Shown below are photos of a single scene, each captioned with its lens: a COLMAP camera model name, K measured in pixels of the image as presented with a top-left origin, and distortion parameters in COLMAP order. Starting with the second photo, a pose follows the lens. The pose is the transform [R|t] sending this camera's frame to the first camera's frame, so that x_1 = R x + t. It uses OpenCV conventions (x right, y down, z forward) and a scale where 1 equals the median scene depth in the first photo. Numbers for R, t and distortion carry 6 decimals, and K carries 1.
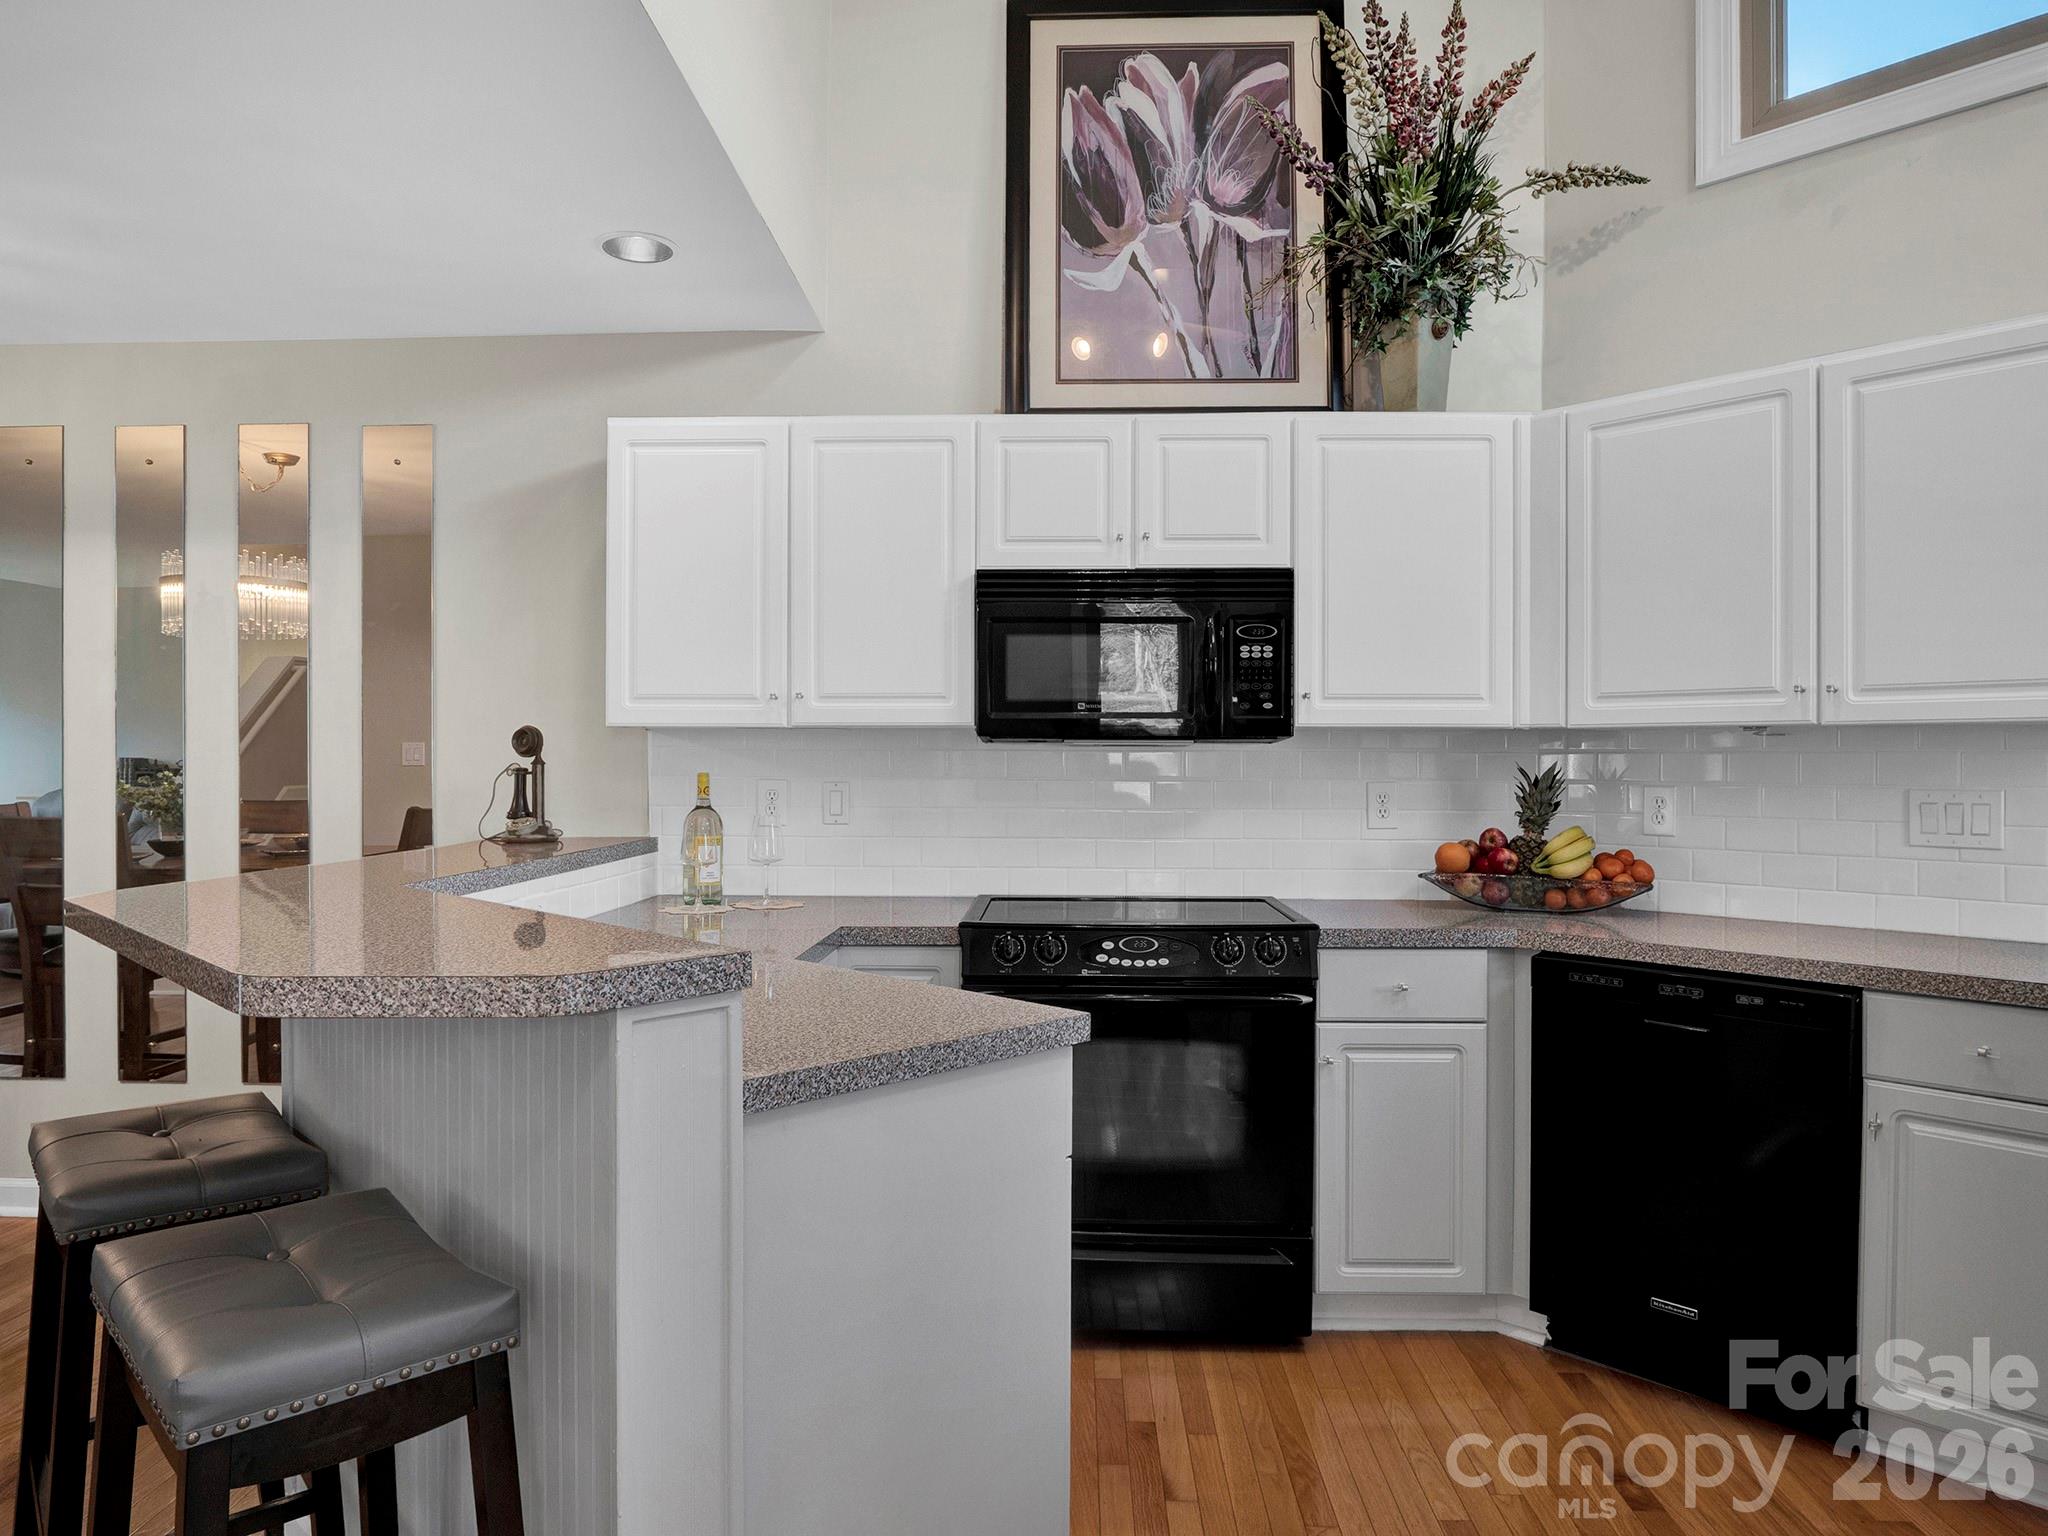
lens RADIAL K [[1305.0, 0, 1024.0], [0, 1305.0, 768.0], [0, 0, 1]] dist [-0.027879, 0.007130]
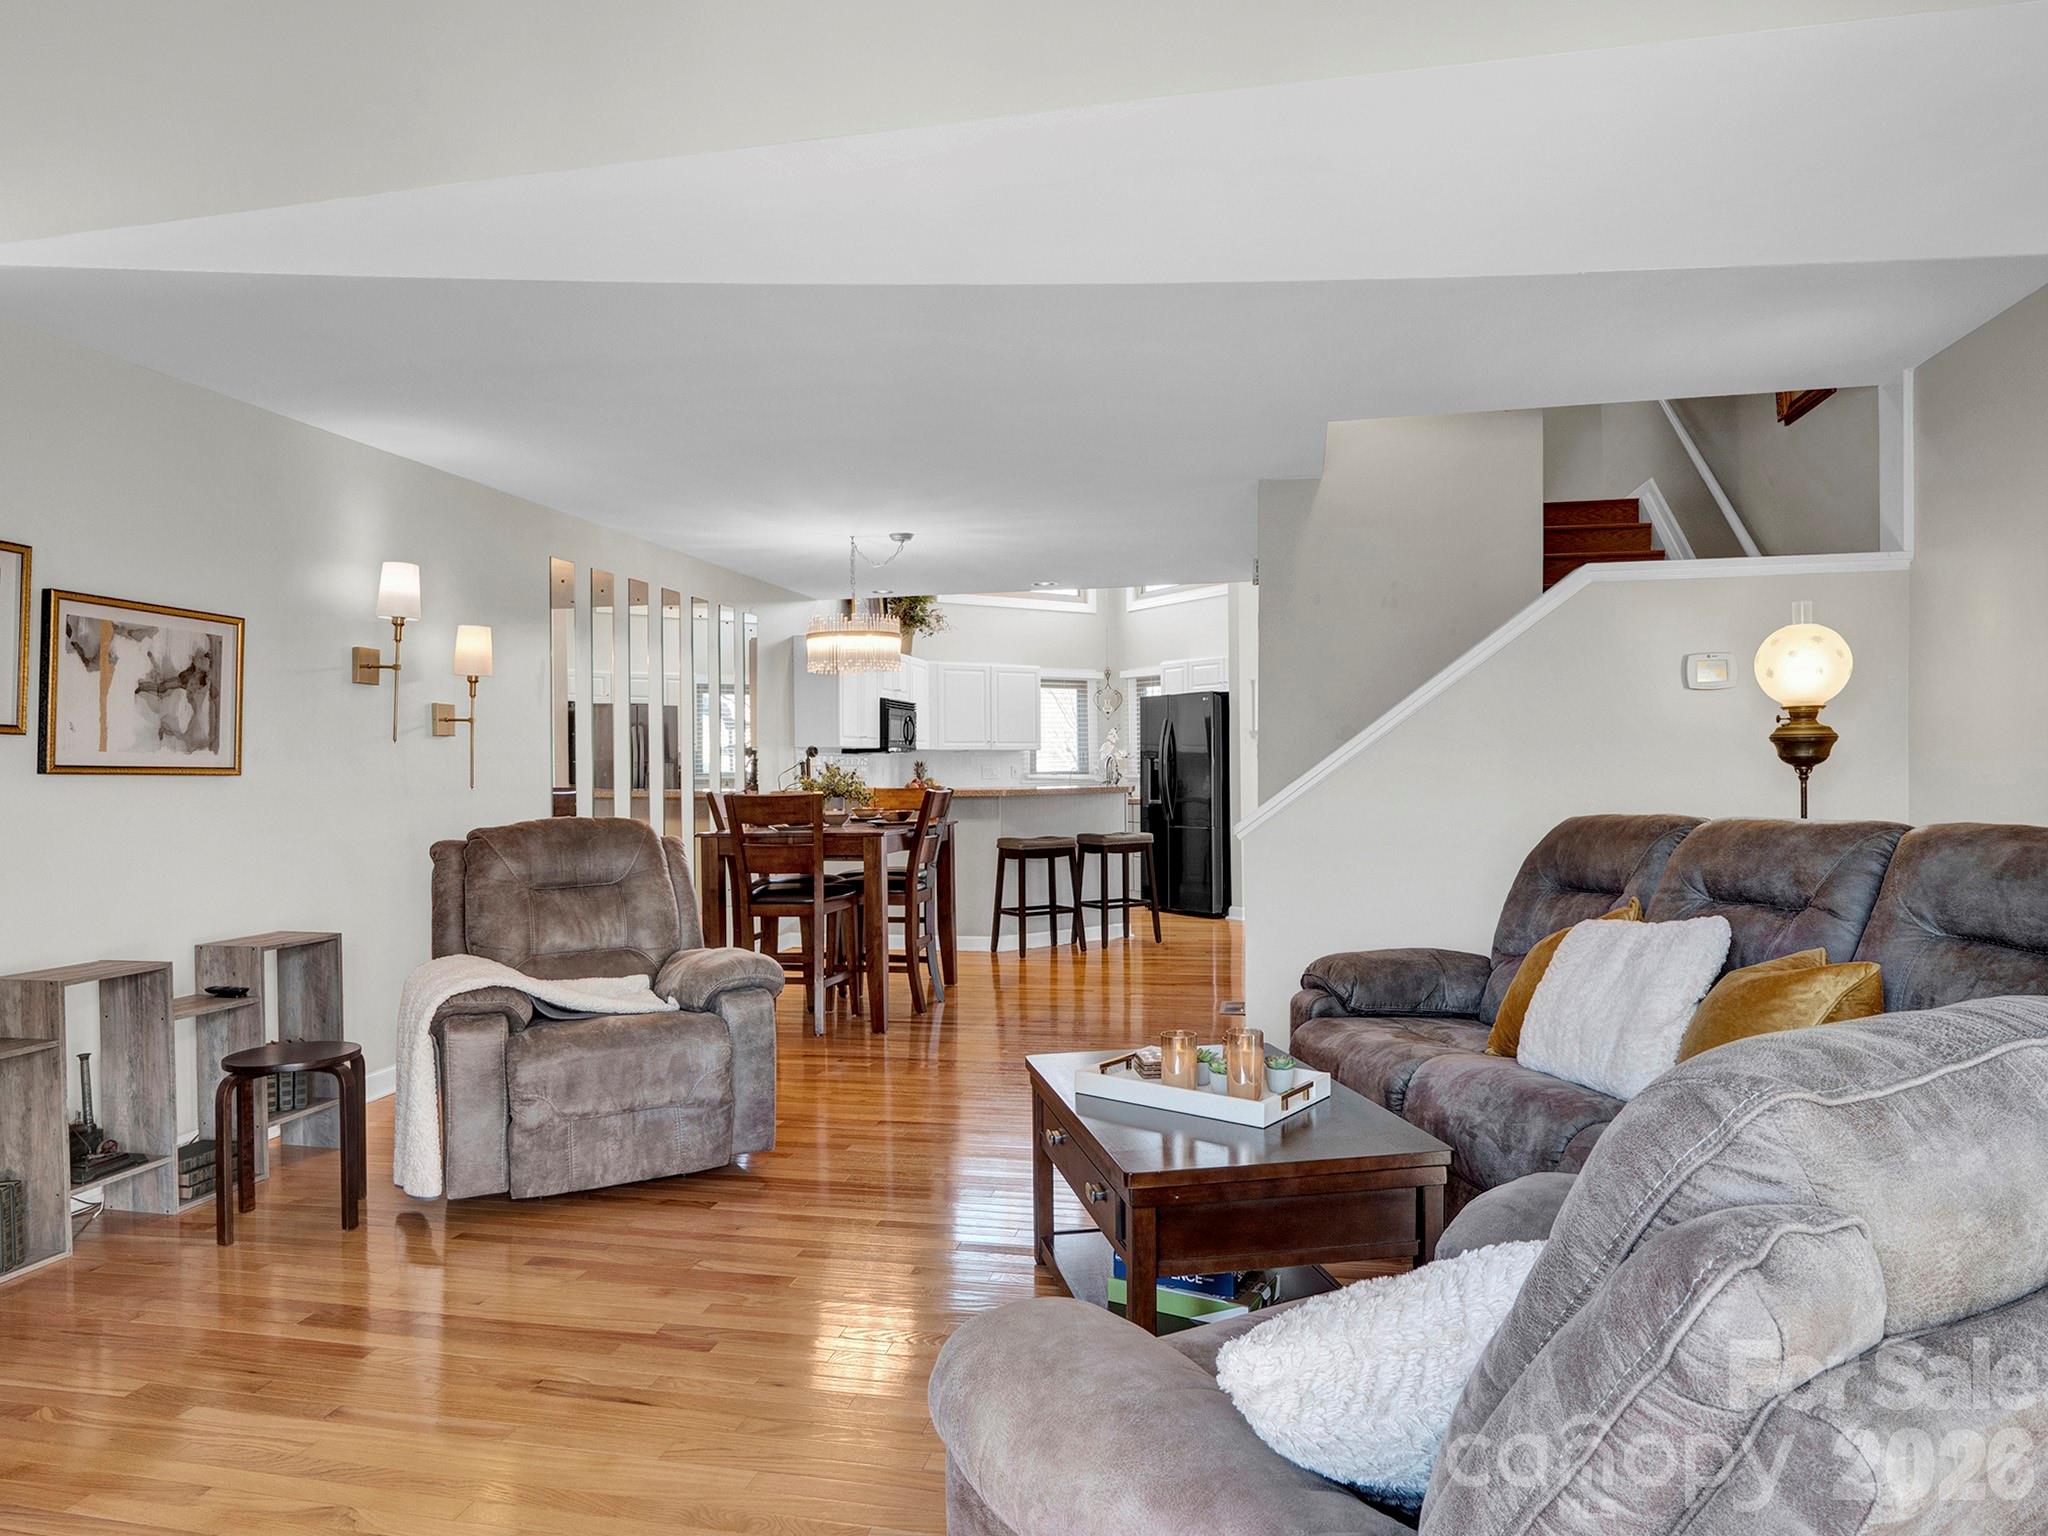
lens RADIAL K [[1281.1, 0, 1024.0], [0, 1281.1, 768.0], [0, 0, 1]] dist [-0.018015, 0.001778]
pose [[0.167338, -0.006202, 0.985880, -2.990887], [0.015905, 0.999867, 0.003590, 0.010280], [-0.985771, 0.015080, 0.167415, 0.158073]]
